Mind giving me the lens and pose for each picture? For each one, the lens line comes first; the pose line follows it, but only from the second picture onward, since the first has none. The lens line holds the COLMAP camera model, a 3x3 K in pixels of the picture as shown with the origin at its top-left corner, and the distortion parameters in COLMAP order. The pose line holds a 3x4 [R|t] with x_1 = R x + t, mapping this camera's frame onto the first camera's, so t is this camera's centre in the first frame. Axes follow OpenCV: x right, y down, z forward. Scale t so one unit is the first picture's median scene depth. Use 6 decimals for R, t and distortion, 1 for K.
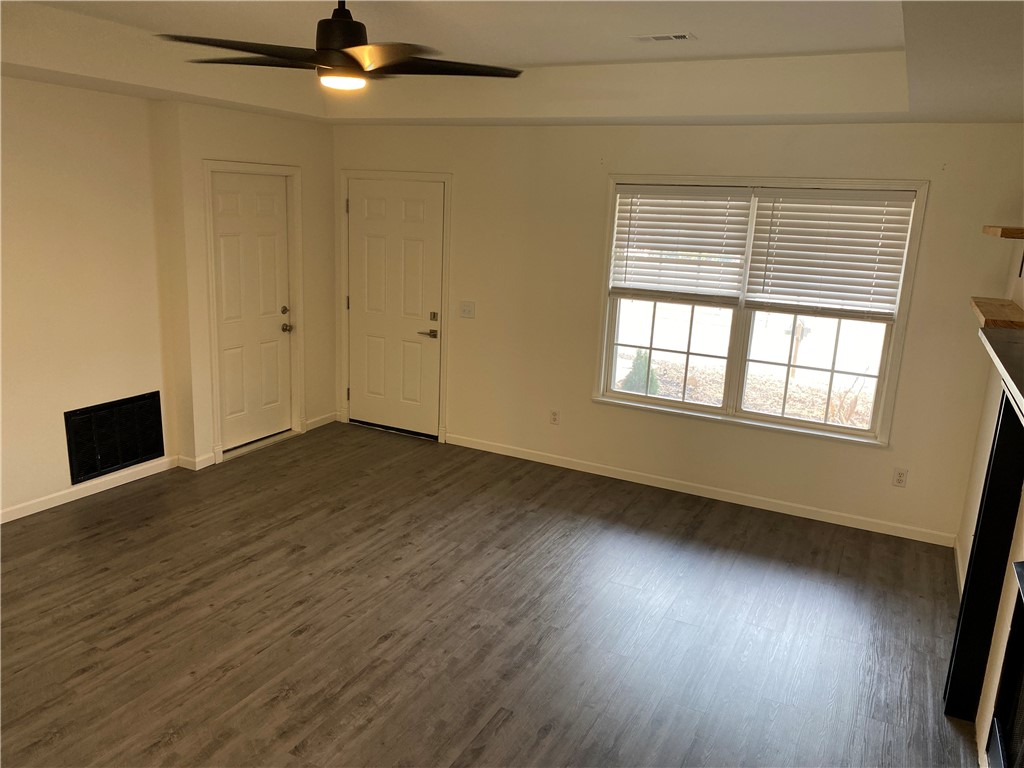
lens RADIAL K [[783.6, 0, 516.6], [0, 783.6, 387.8], [0, 0, 1]] dist [0.056321, -0.045331]
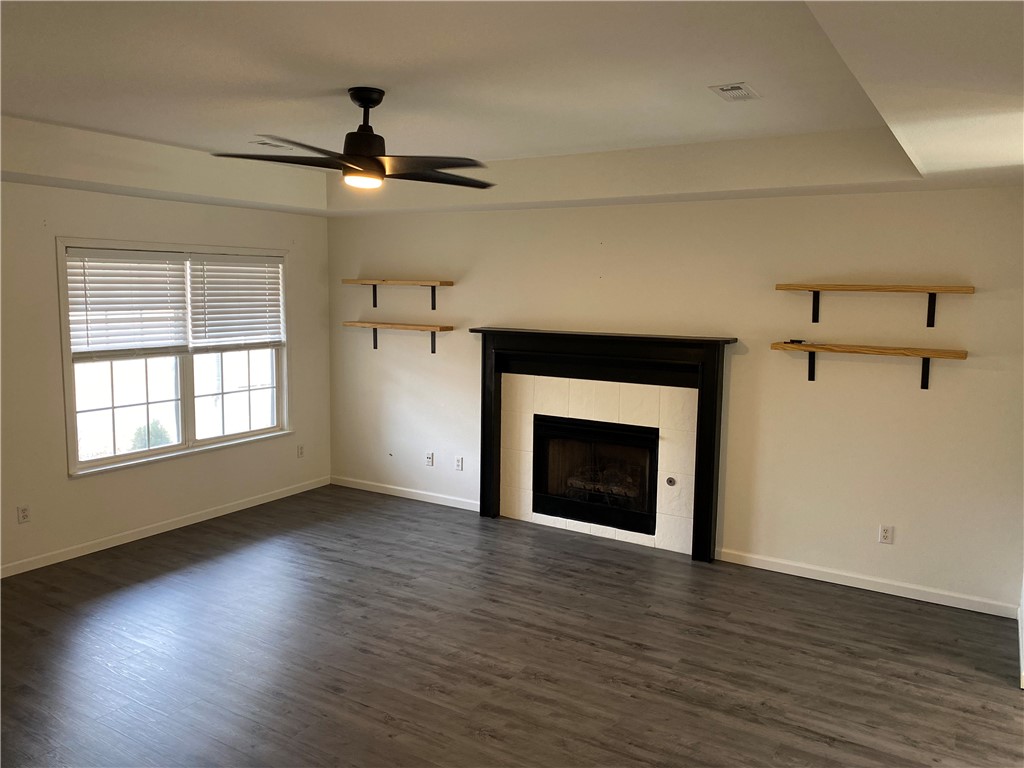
lens RADIAL K [[783.6, 0, 514.8], [0, 783.6, 382.5], [0, 0, 1]] dist [0.056321, -0.045331]
pose [[0.082723, -0.165268, 0.982773, -0.846649], [0.220667, 0.964712, 0.143657, -0.122826], [-0.971835, 0.204982, 0.116273, 0.404154]]
